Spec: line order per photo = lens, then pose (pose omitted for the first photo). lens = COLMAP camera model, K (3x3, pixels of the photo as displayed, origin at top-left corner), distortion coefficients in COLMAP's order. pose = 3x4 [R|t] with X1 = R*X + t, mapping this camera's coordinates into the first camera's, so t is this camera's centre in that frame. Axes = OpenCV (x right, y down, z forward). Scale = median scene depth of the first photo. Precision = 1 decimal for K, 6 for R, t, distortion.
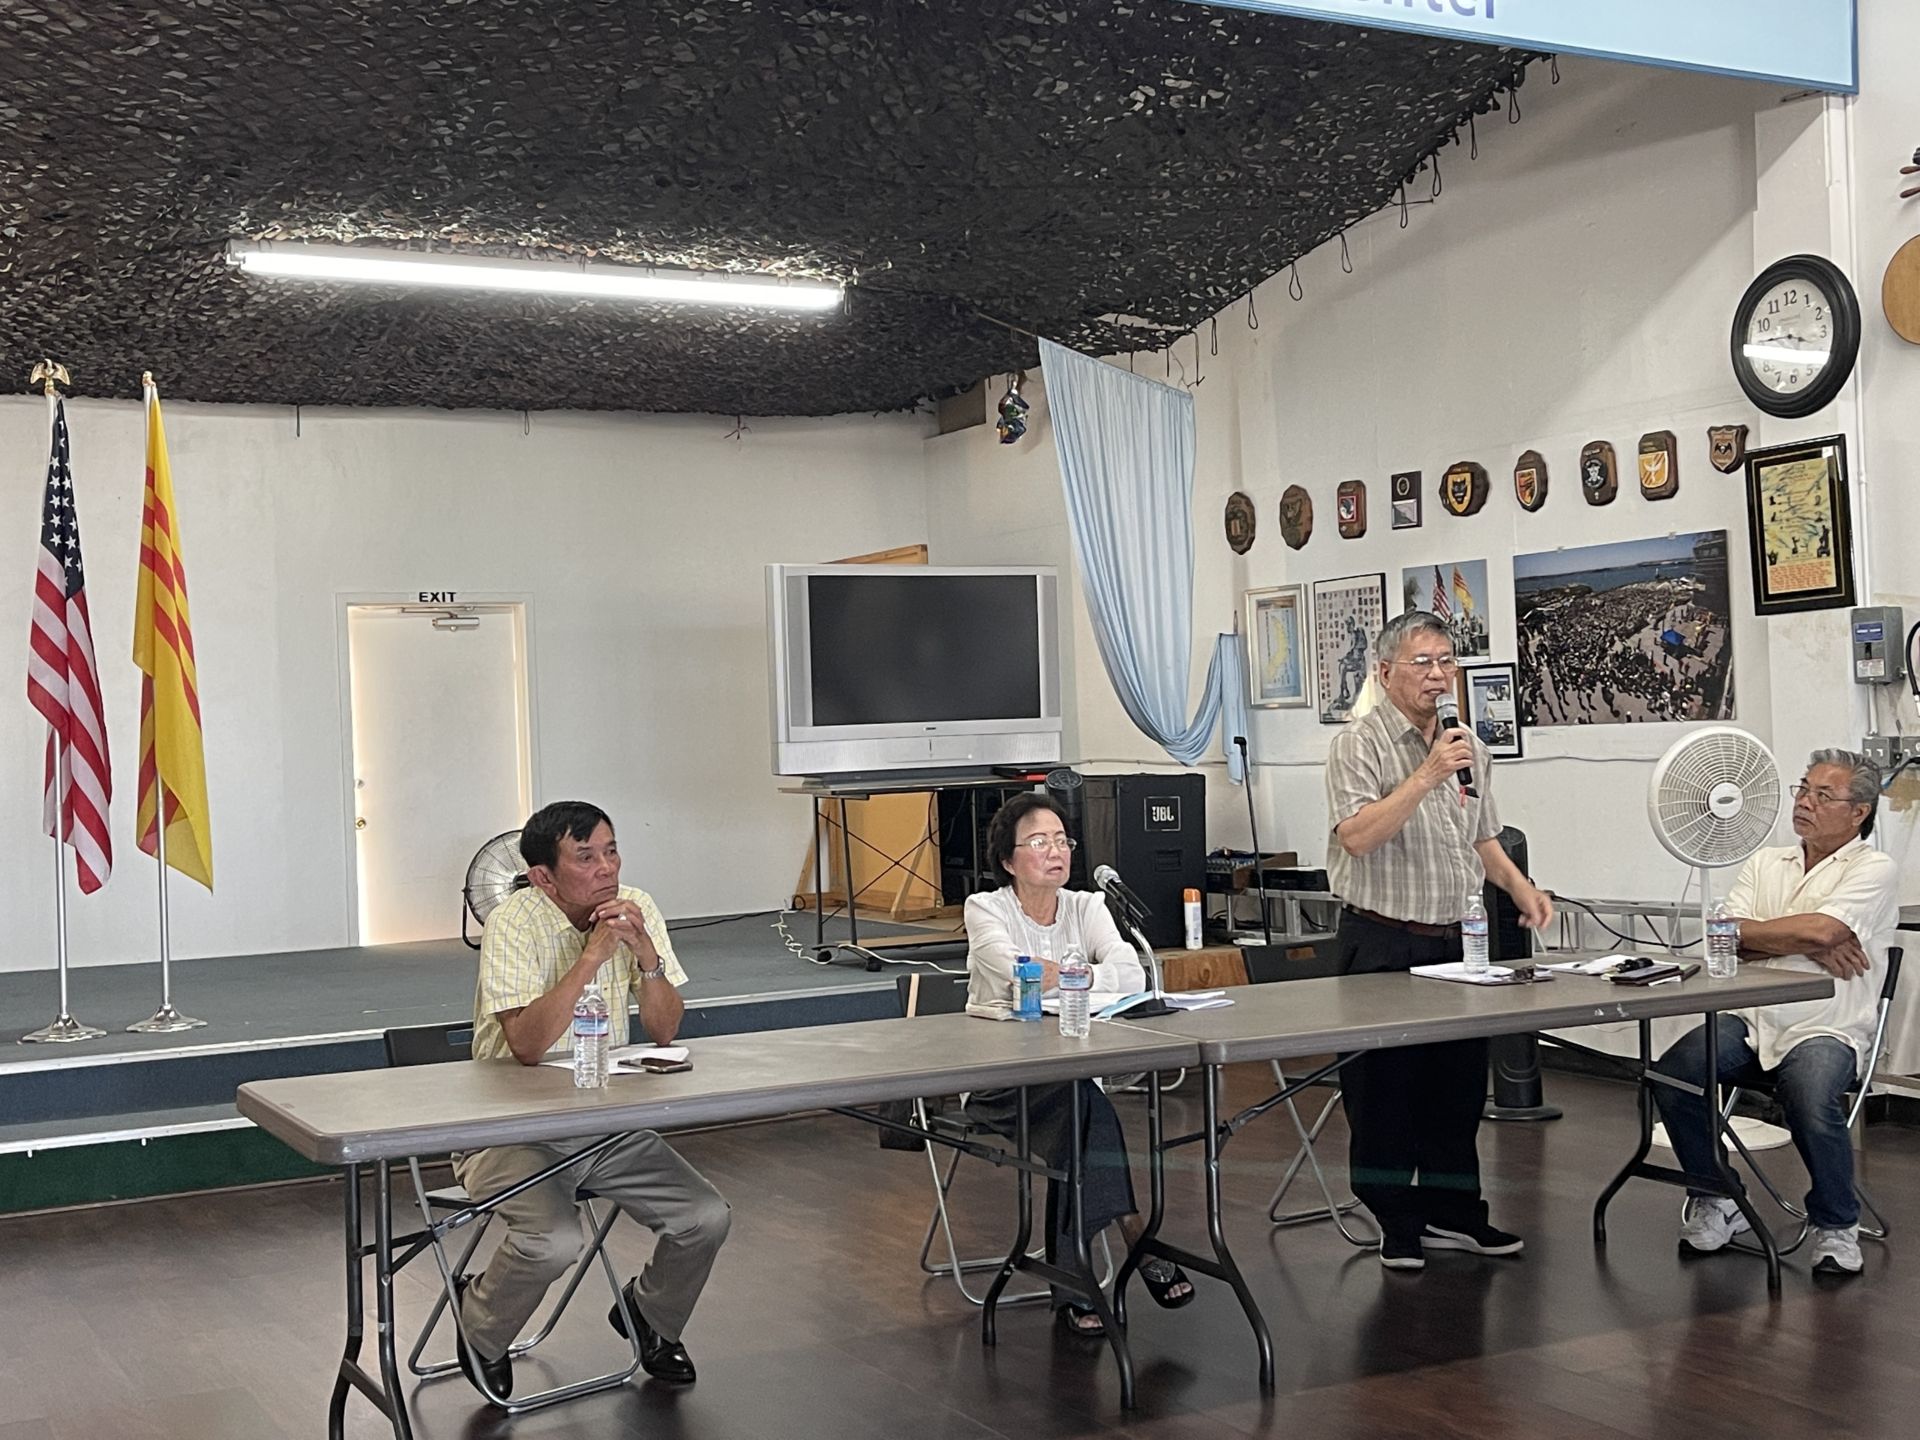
lens RADIAL K [[2320.2, 0, 1019.6], [0, 2320.2, 713.4], [0, 0, 1]] dist [0.025221, -0.217001]
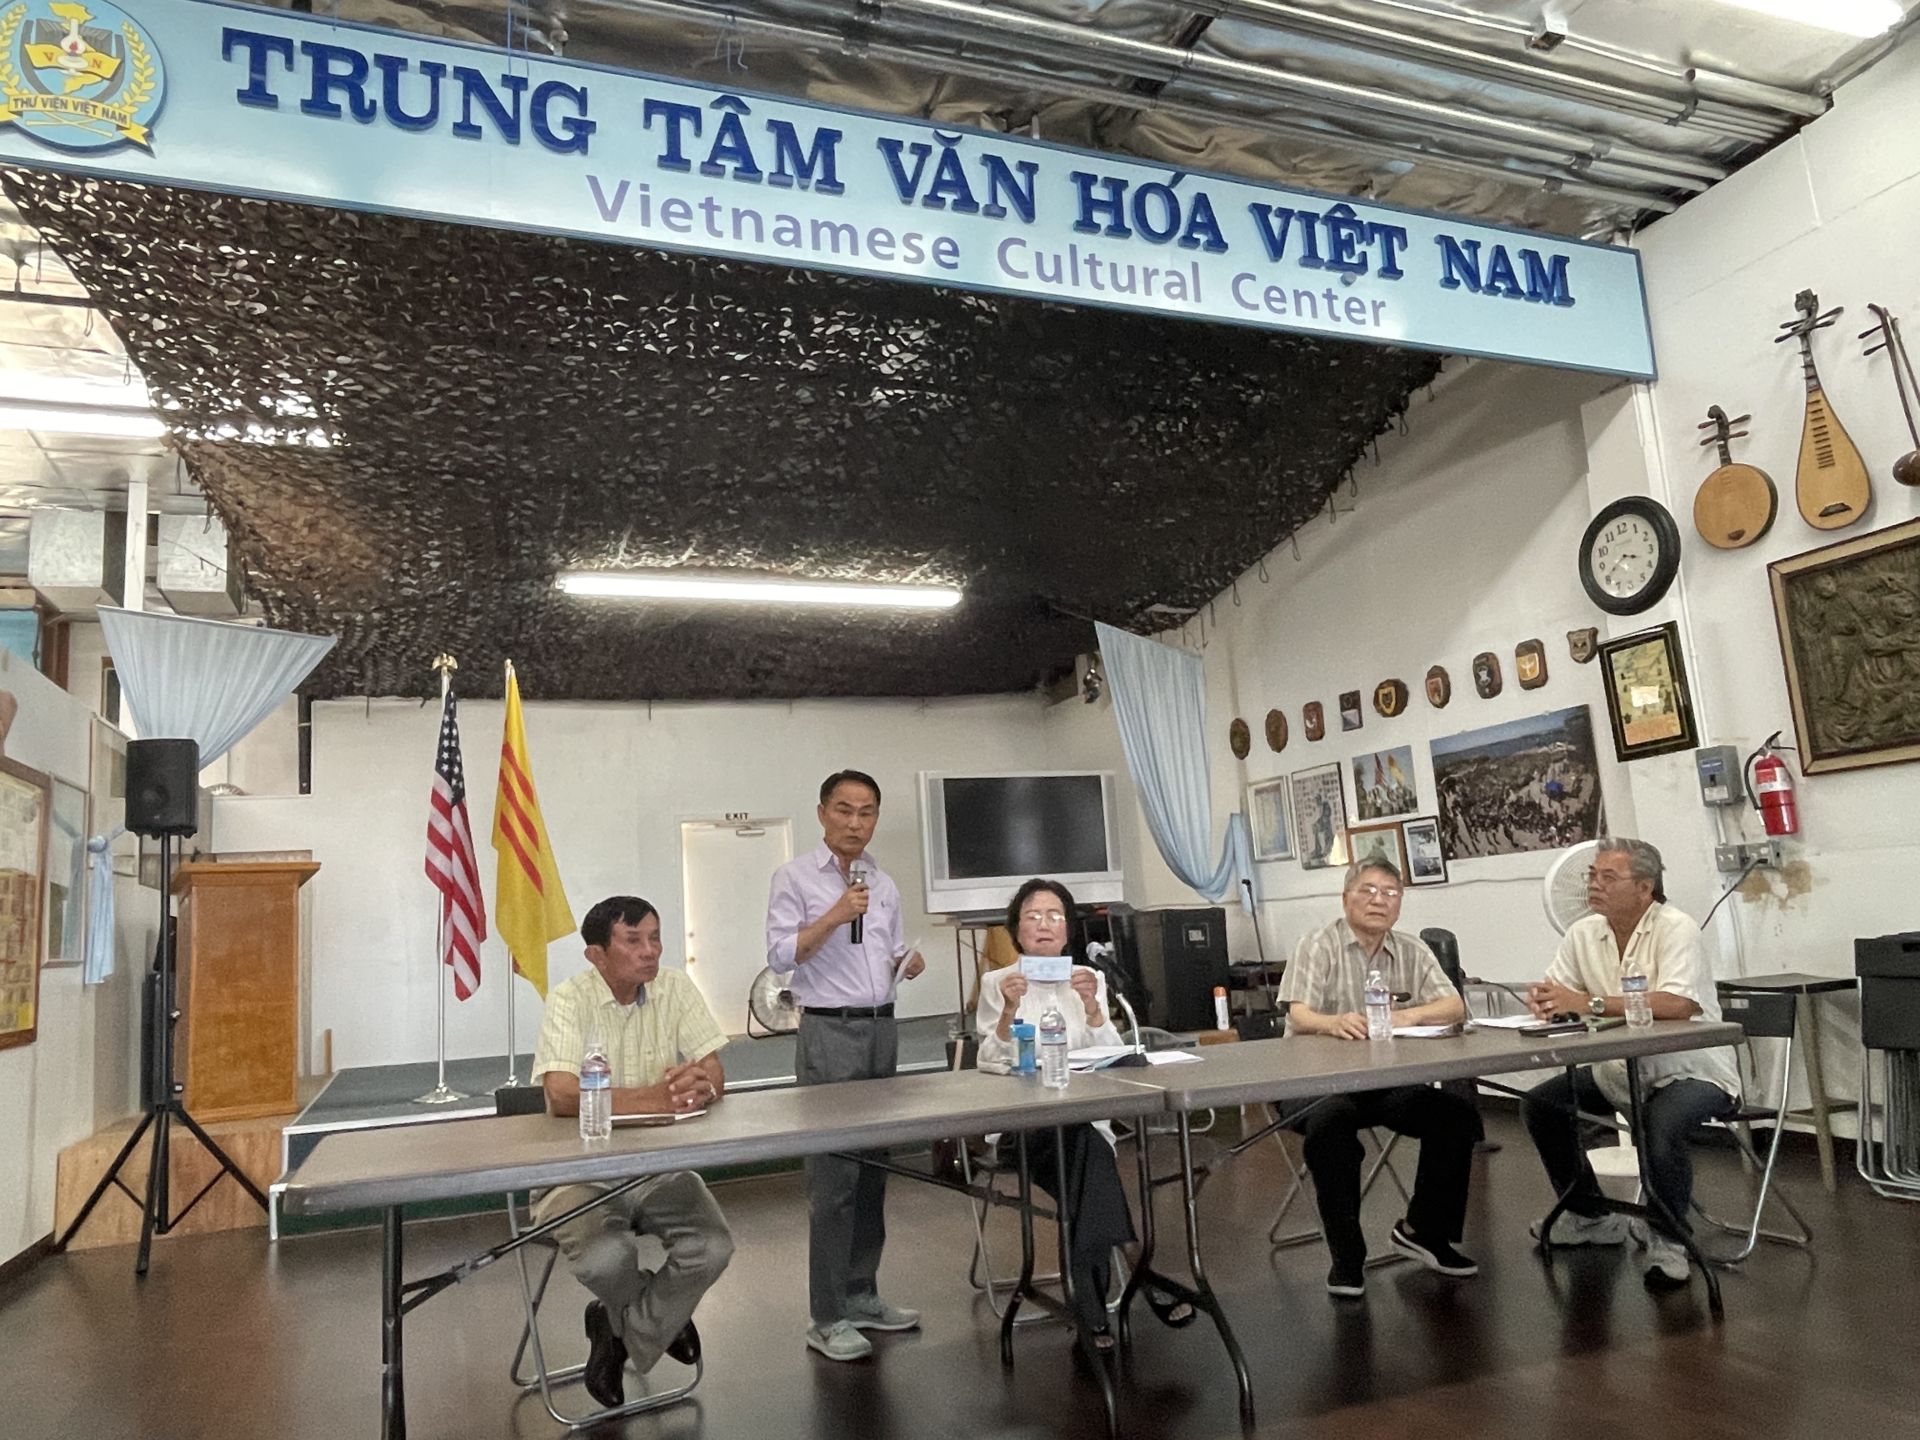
lens RADIAL K [[1299.5, 0, 960.0], [0, 1299.5, 720.0], [0, 0, 1]] dist [-0.005279, -0.039524]
pose [[0.989078, -0.051557, -0.138085, 0.040703], [0.031078, 0.988715, -0.146551, 0.028882], [0.144082, 0.140659, 0.979518, 0.188567]]
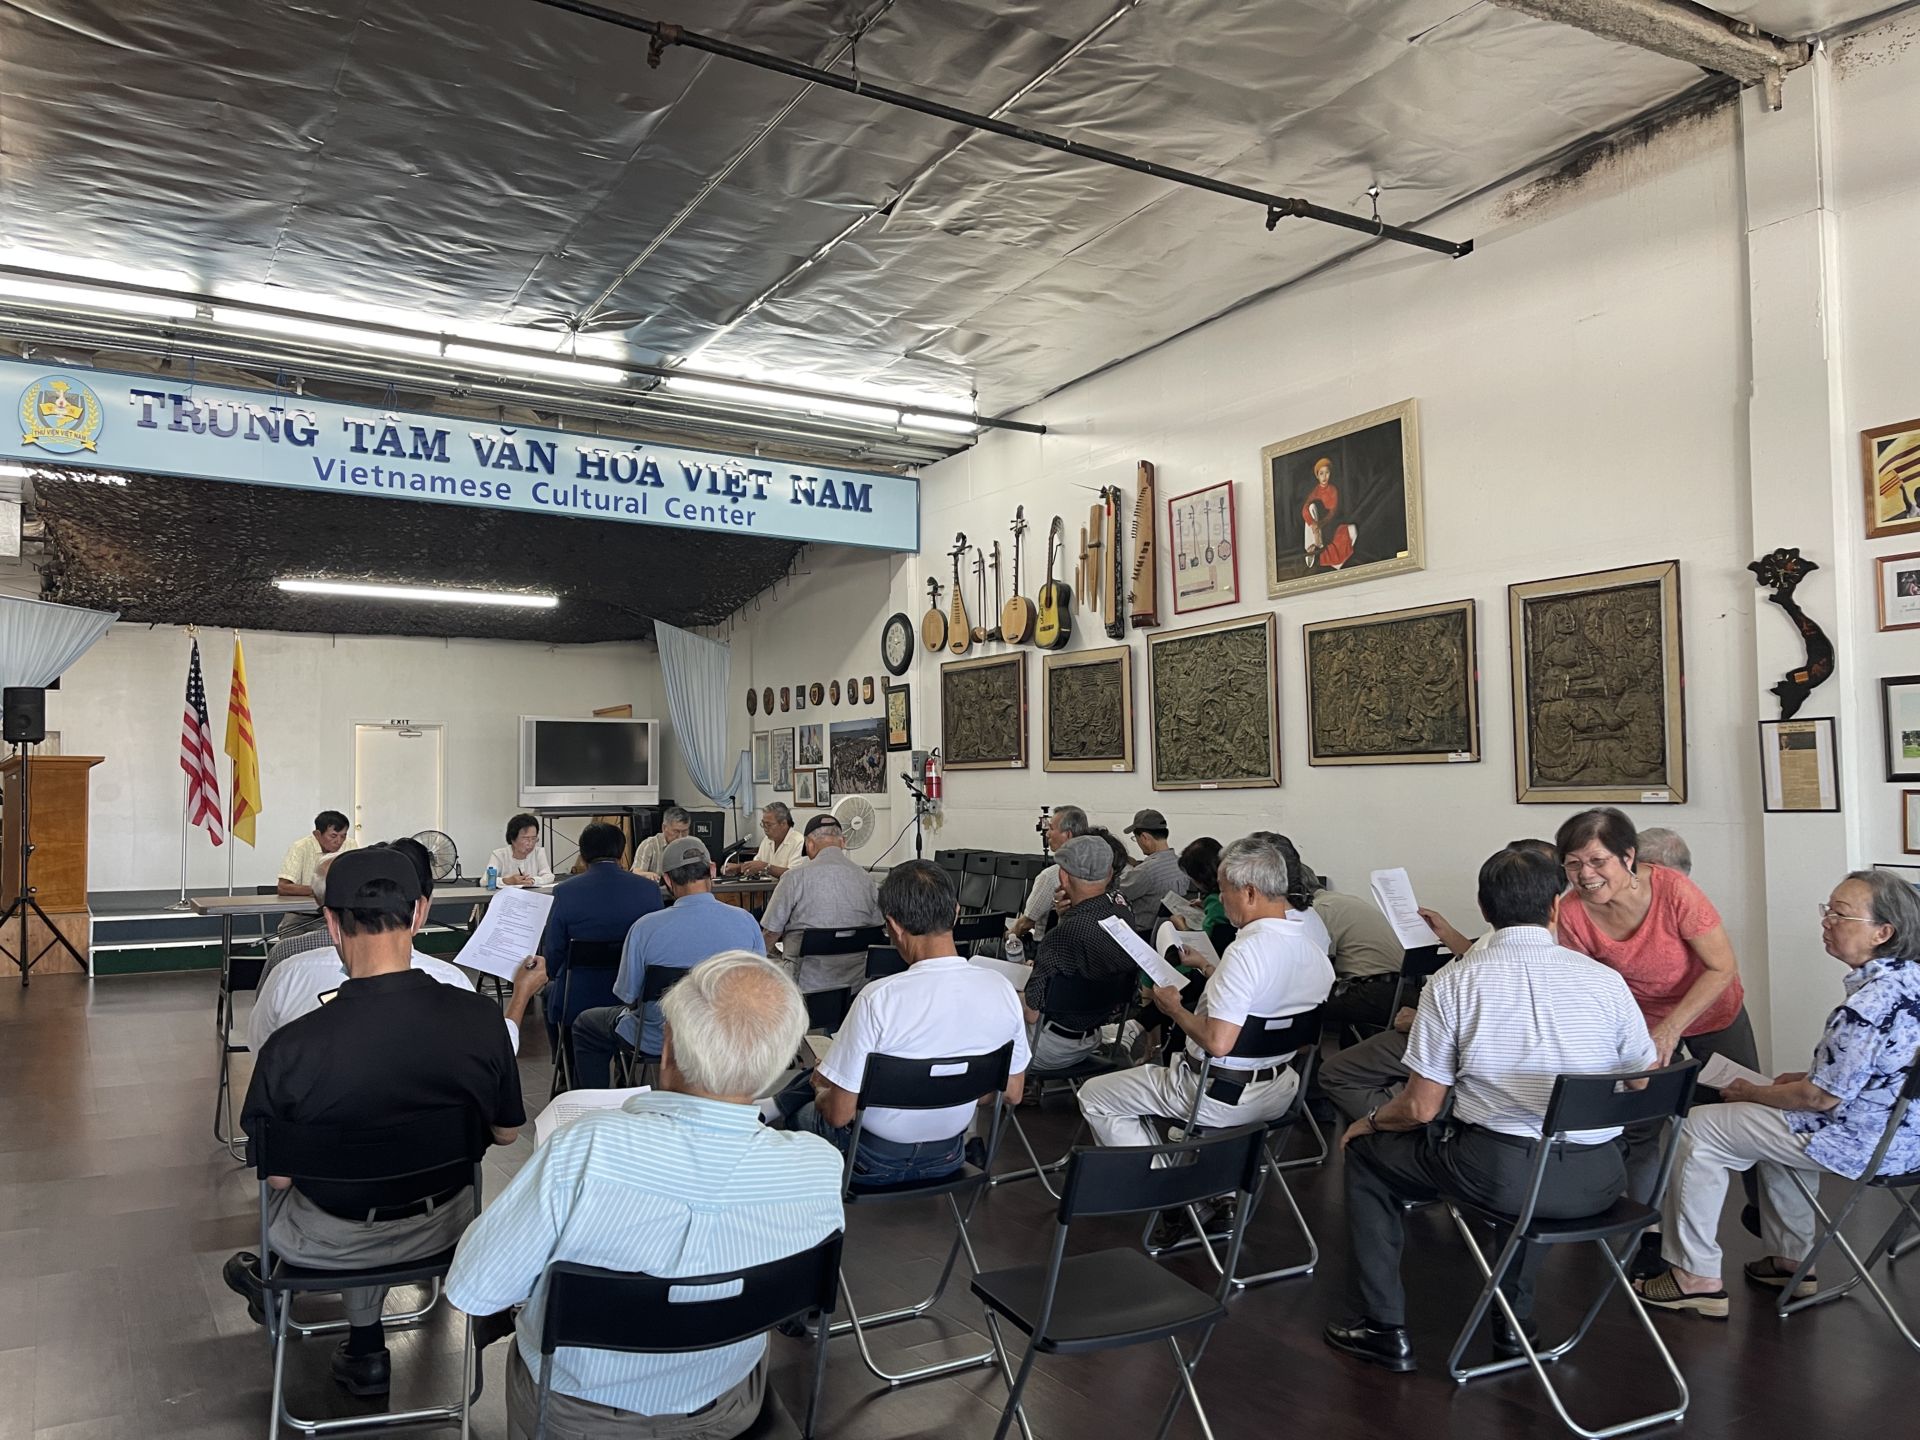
lens RADIAL K [[1440.1, 0, 960.0], [0, 1440.1, 720.0], [0, 0, 1]] dist [0.110700, -0.155682]
pose [[0.998990, 0.032427, 0.031094, 0.317588], [-0.030982, 0.998467, -0.045857, -0.006984], [-0.032533, 0.044847, 0.998464, -0.524827]]
